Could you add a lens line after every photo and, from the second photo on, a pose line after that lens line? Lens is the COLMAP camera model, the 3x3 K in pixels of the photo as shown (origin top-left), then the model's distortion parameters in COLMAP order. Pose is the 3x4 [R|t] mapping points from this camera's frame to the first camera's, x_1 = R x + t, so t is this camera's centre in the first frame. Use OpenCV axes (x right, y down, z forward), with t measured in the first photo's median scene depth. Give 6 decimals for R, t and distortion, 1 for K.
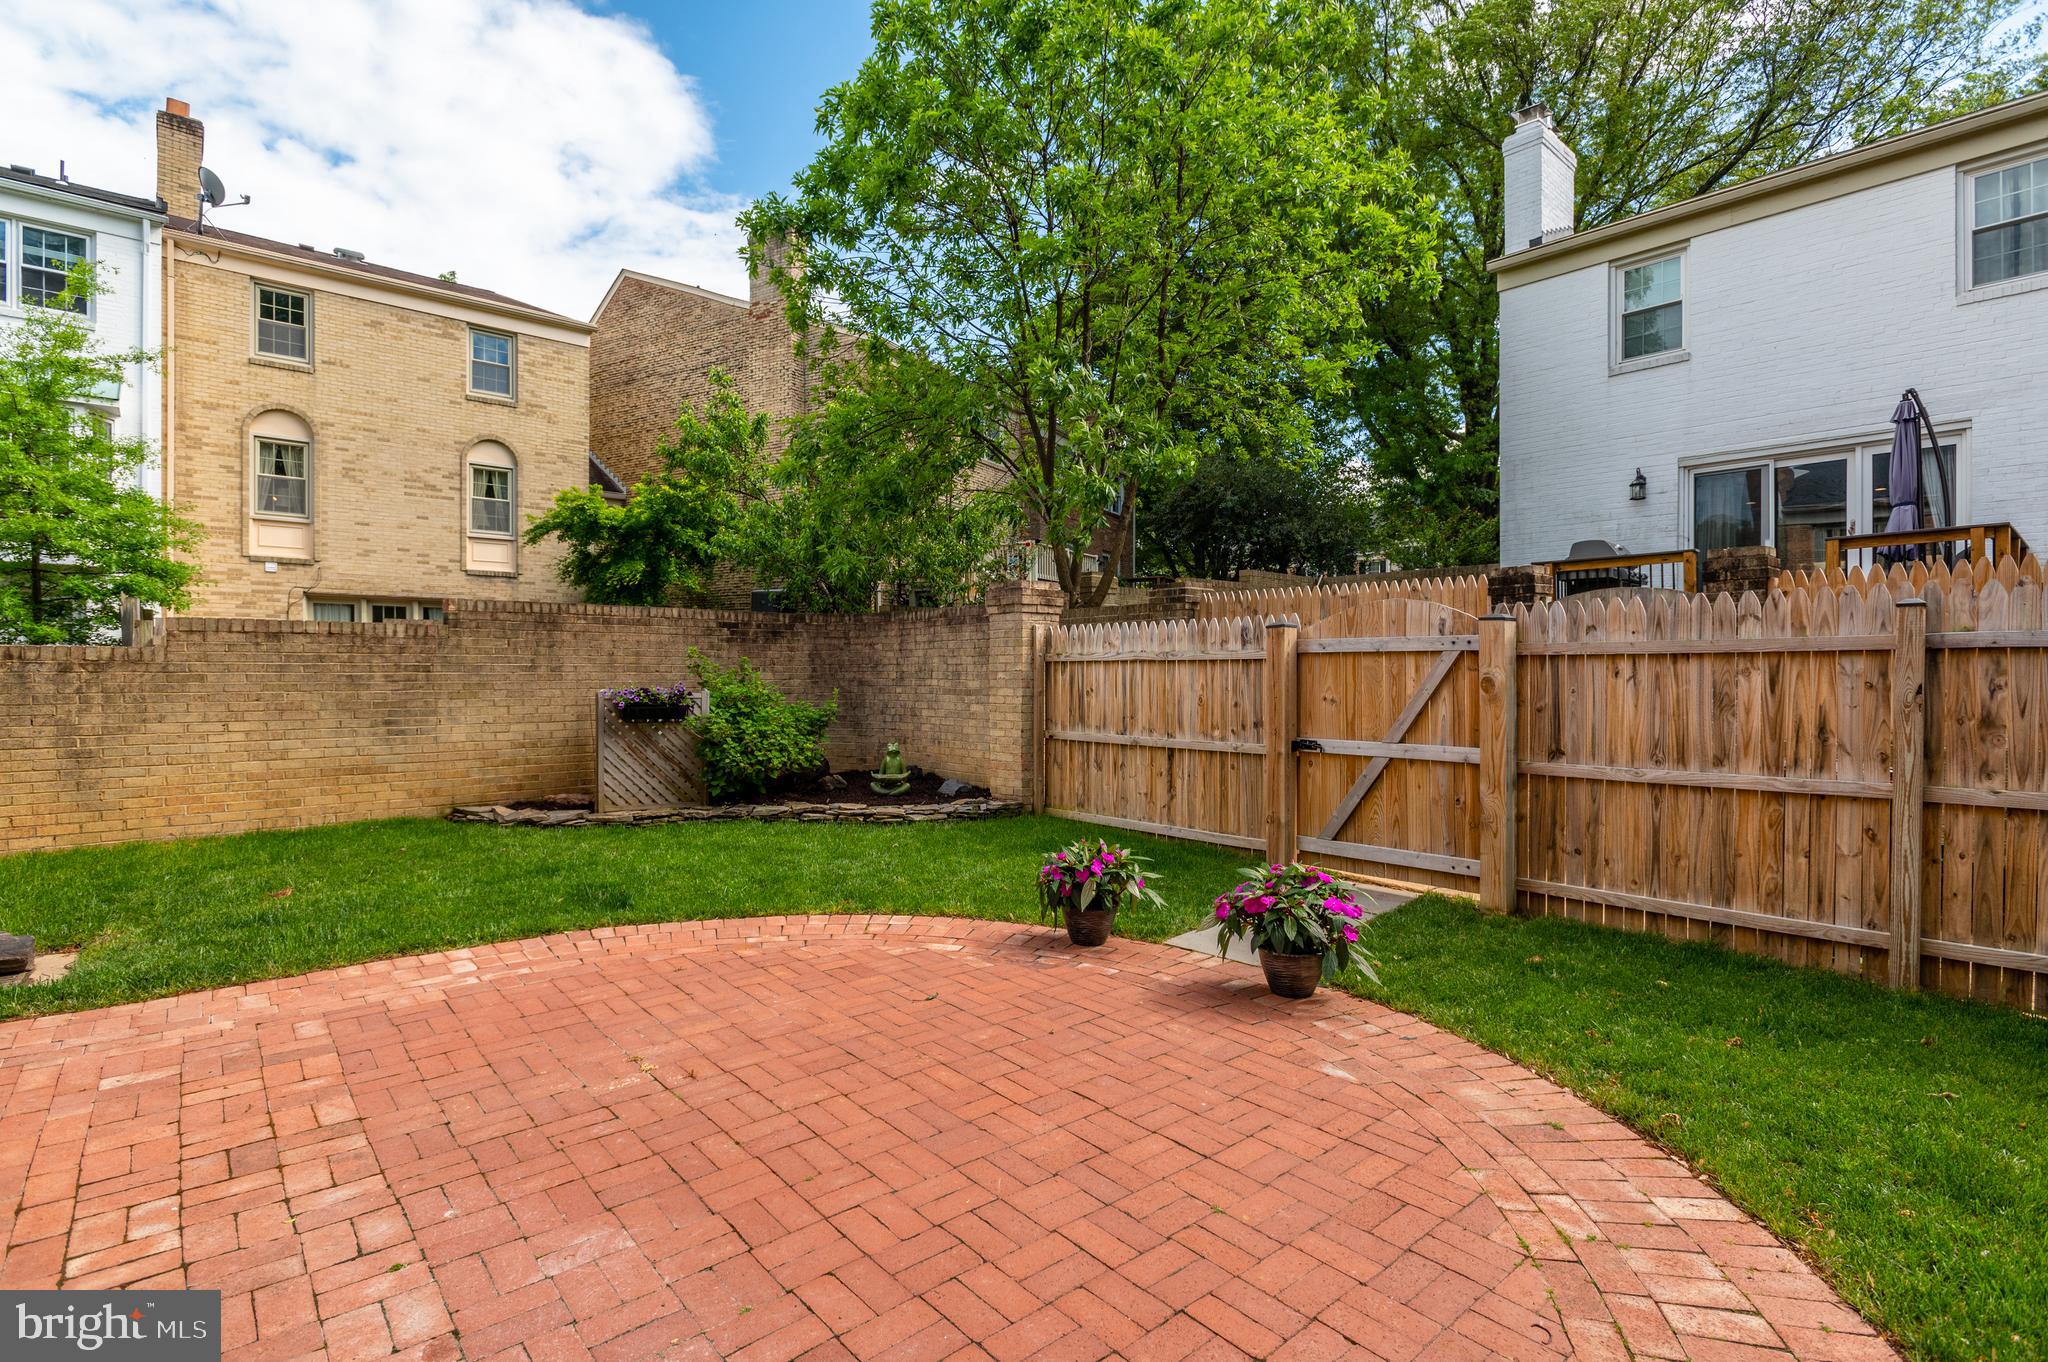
lens RADIAL K [[975.0, 0, 1024.0], [0, 975.0, 681.0], [0, 0, 1]] dist [-0.011943, 0.000083]
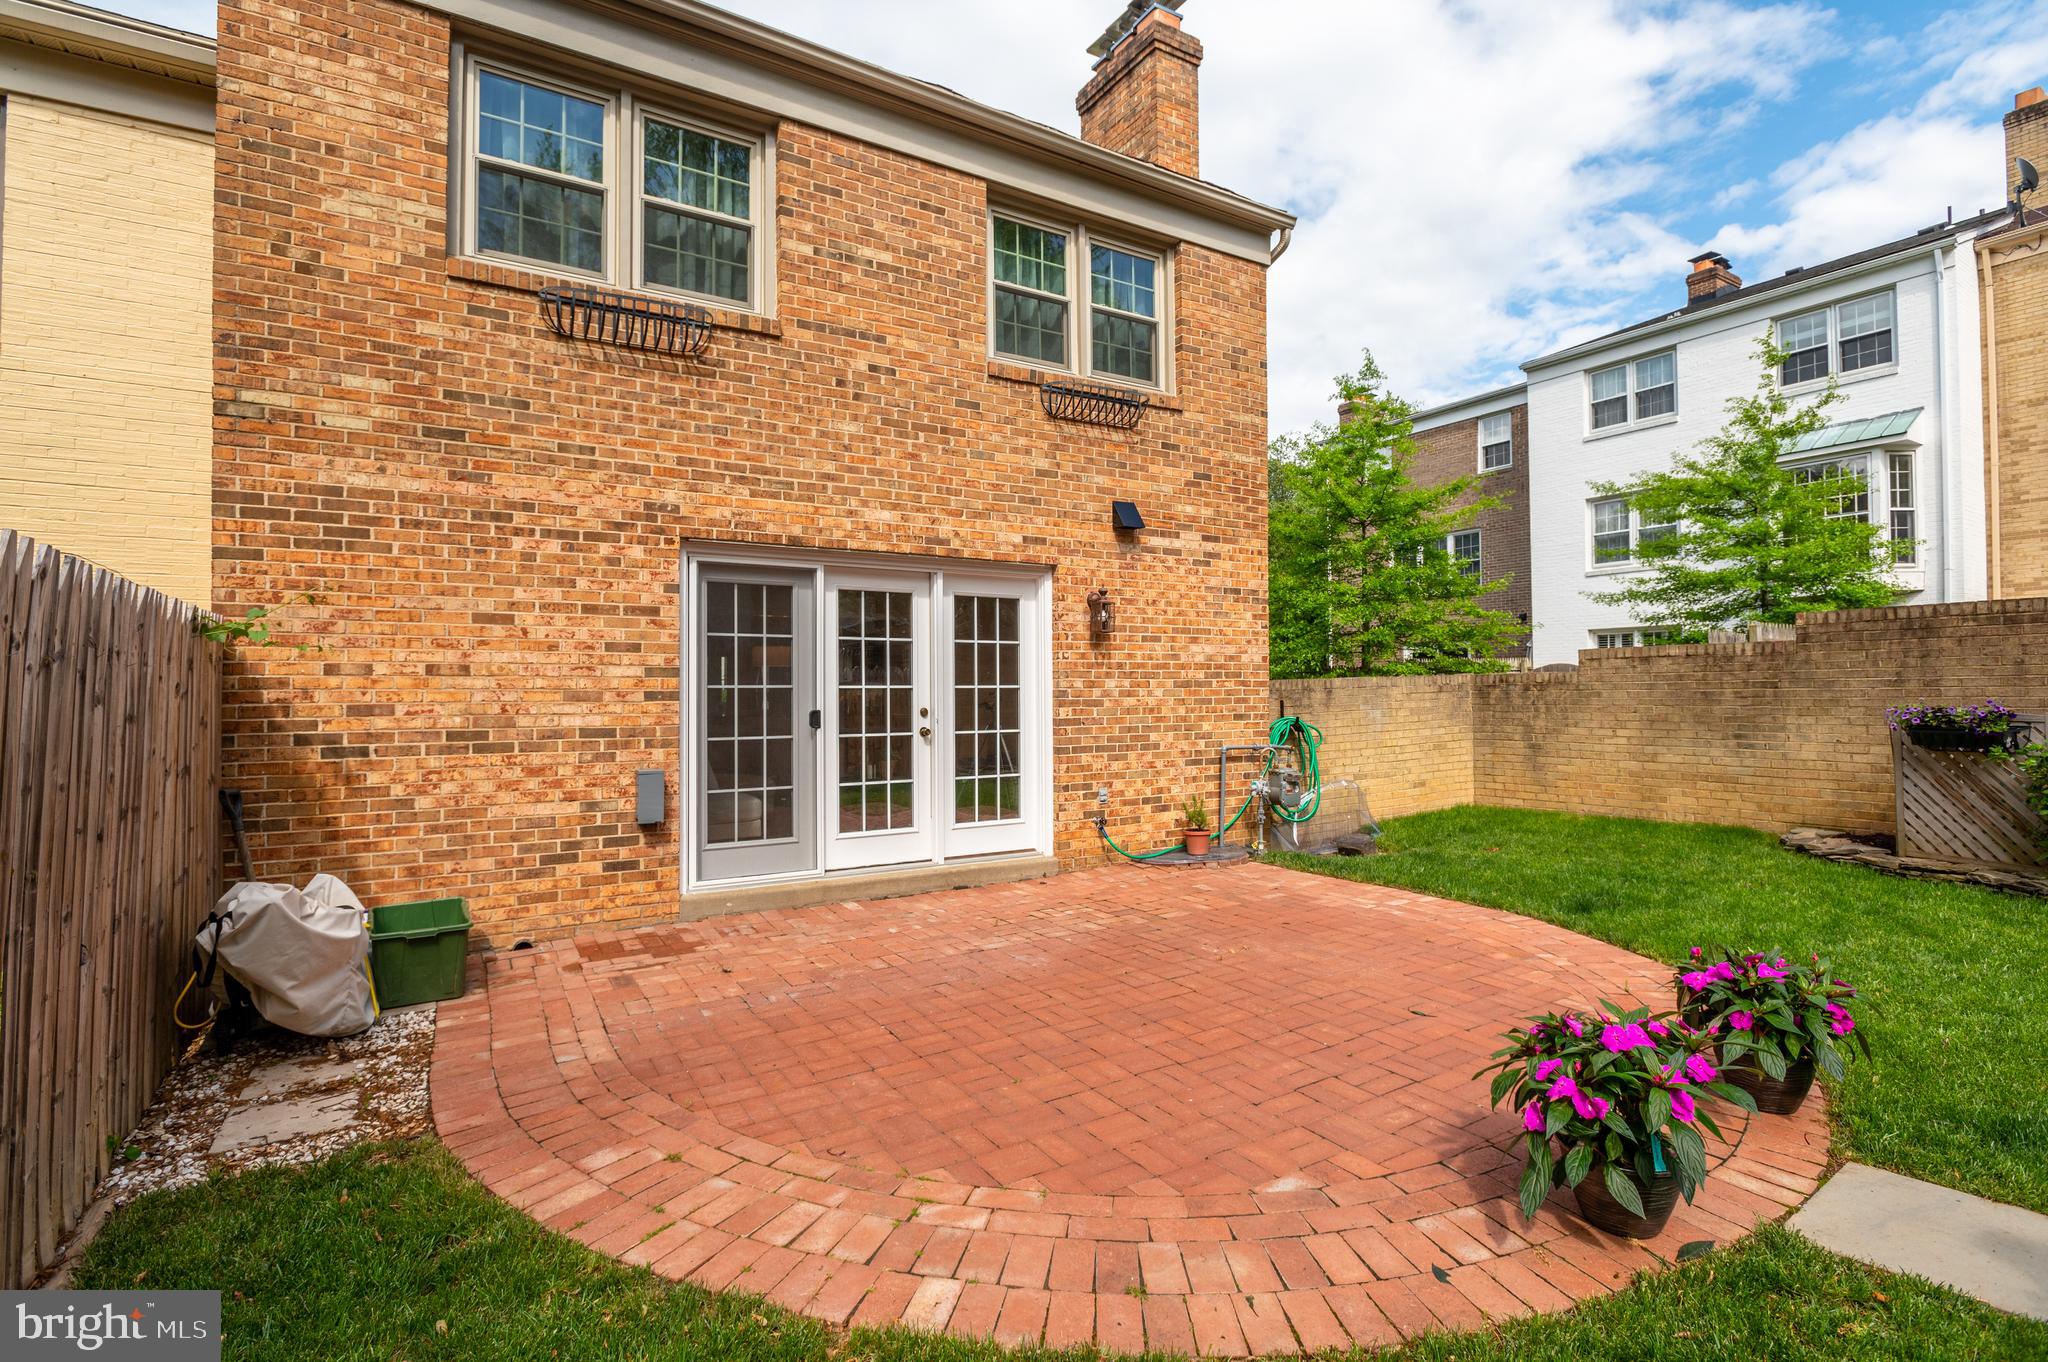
lens RADIAL K [[975.0, 0, 1024.0], [0, 975.0, 681.0], [0, 0, 1]] dist [-0.011943, 0.000083]
pose [[-0.173903, -0.012479, -0.984684, 0.652091], [-0.000635, 0.999921, -0.012560, -0.004535], [0.984763, -0.001559, -0.173897, 0.517608]]
